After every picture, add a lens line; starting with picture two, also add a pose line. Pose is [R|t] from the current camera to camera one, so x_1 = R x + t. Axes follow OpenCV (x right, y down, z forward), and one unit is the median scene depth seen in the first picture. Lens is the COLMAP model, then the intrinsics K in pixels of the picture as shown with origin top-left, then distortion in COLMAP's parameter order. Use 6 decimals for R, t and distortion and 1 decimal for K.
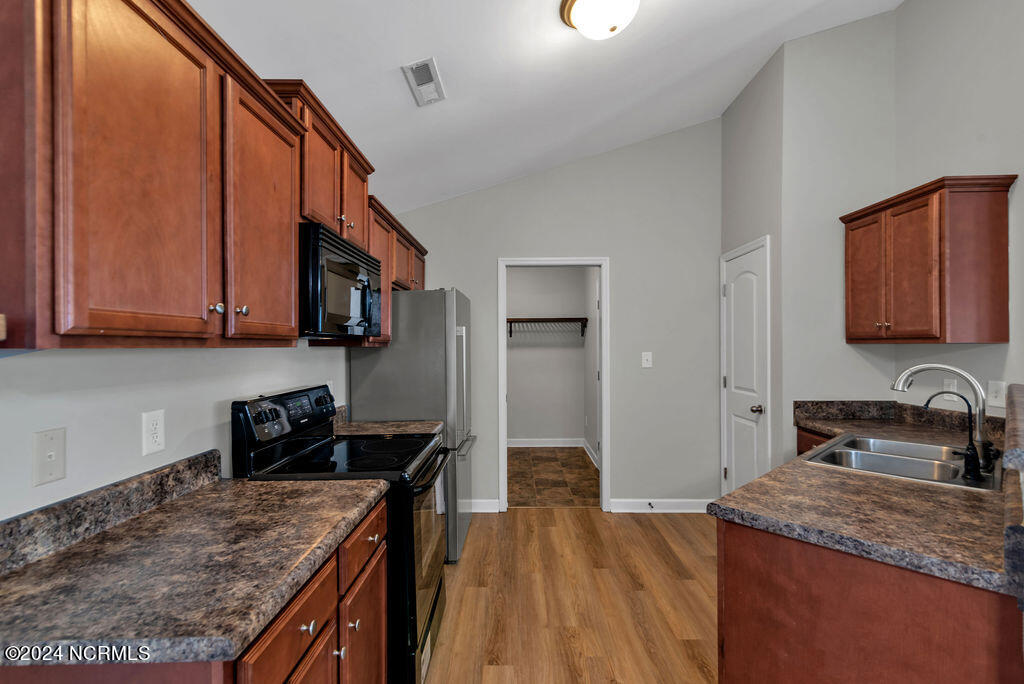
lens RADIAL K [[462.5, 0, 513.8], [0, 462.5, 345.9], [0, 0, 1]] dist [0.016867, -0.001227]
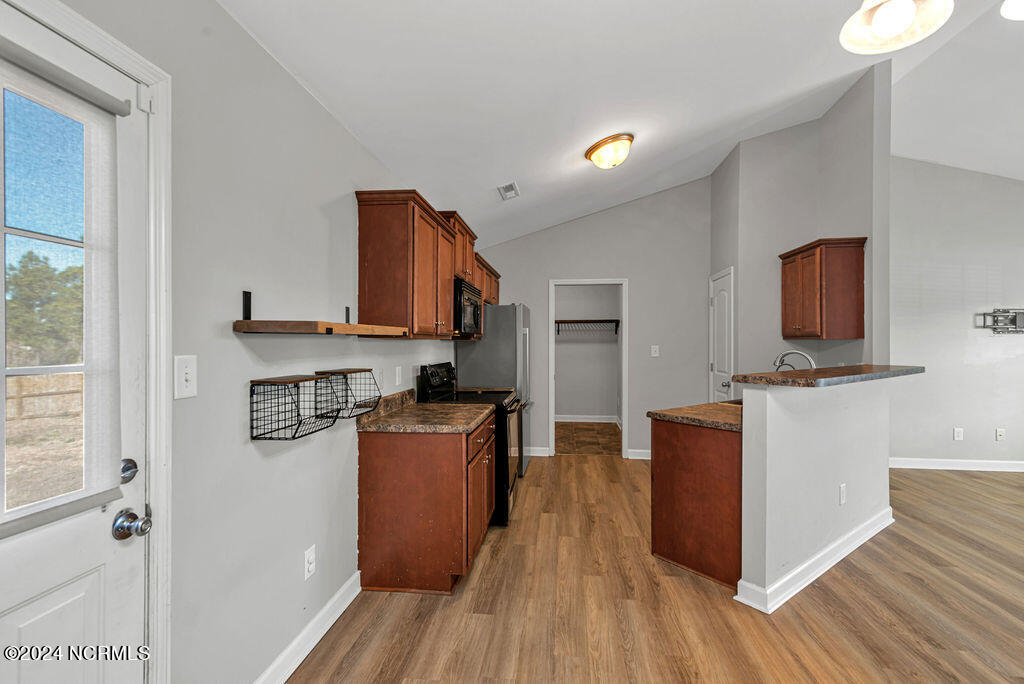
lens RADIAL K [[462.5, 0, 506.9], [0, 462.5, 344.6], [0, 0, 1]] dist [0.016867, -0.001227]
pose [[0.992751, 0.005342, -0.120073, 0.013257], [-0.005058, 0.999984, 0.002669, 0.011230], [0.120085, -0.002042, 0.992762, -0.604270]]
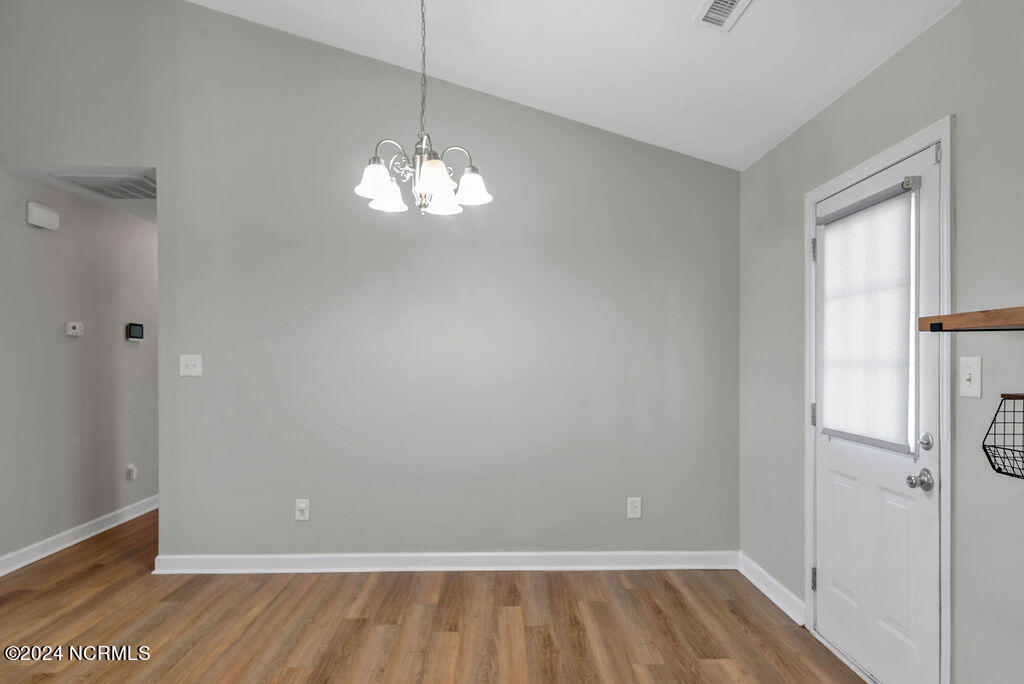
lens RADIAL K [[553.7, 0, 506.5], [0, 553.7, 359.4], [0, 0, 1]] dist [0.024777, -0.000720]
pose [[-0.999661, 0.011631, -0.023291, 0.150031], [0.011622, 0.999932, 0.000521, 0.023355], [0.023295, 0.000250, -0.999729, 0.489237]]
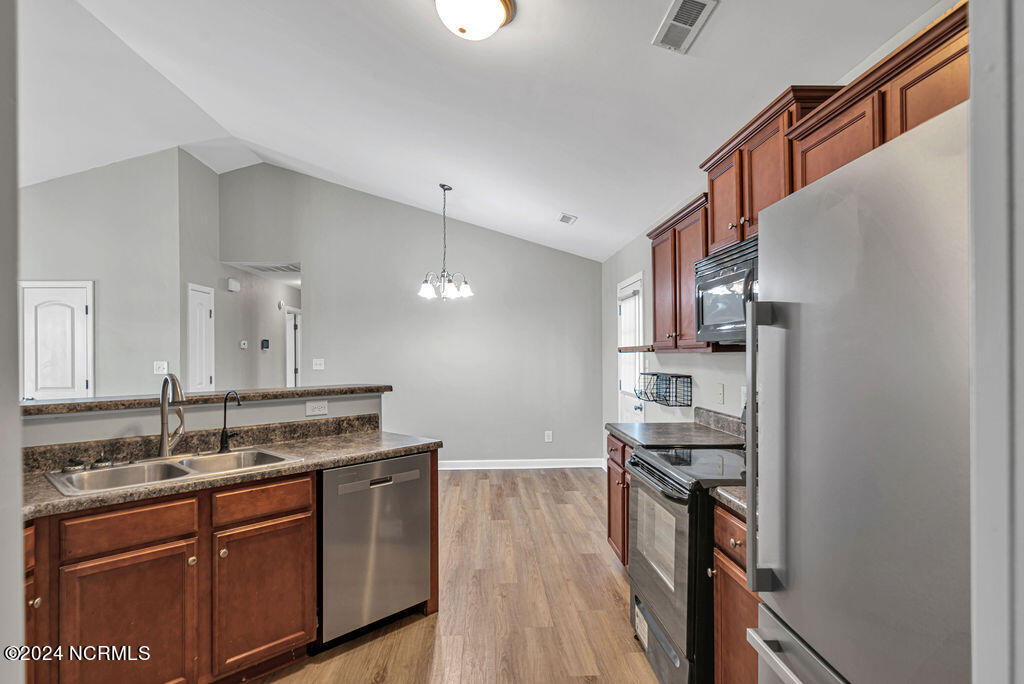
lens RADIAL K [[553.7, 0, 507.9], [0, 553.7, 355.1], [0, 0, 1]] dist [0.024777, -0.000720]
pose [[-0.998650, 0.017164, -0.049034, 0.128391], [0.017134, 0.999853, 0.001042, 0.002772], [0.049045, 0.000200, -0.998797, 1.570897]]
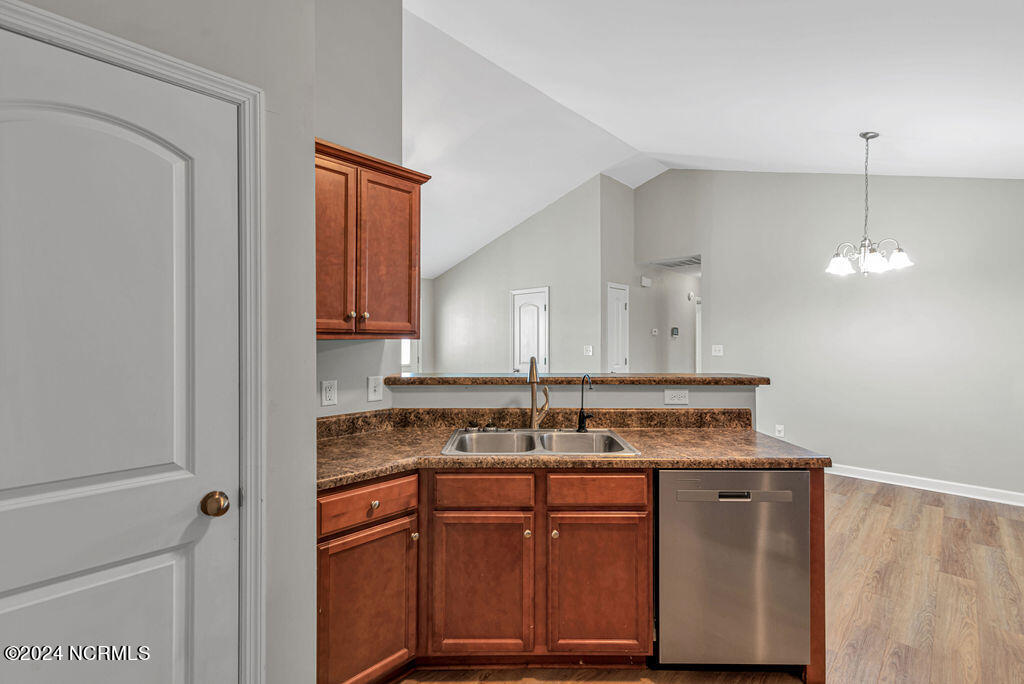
lens RADIAL K [[462.5, 0, 514.0], [0, 462.5, 340.4], [0, 0, 1]] dist [0.016867, -0.001227]
pose [[-0.728851, 0.011255, 0.684580, 0.076054], [0.005213, 0.999927, -0.010890, 0.003416], [-0.684652, -0.004368, -0.728857, 1.290311]]
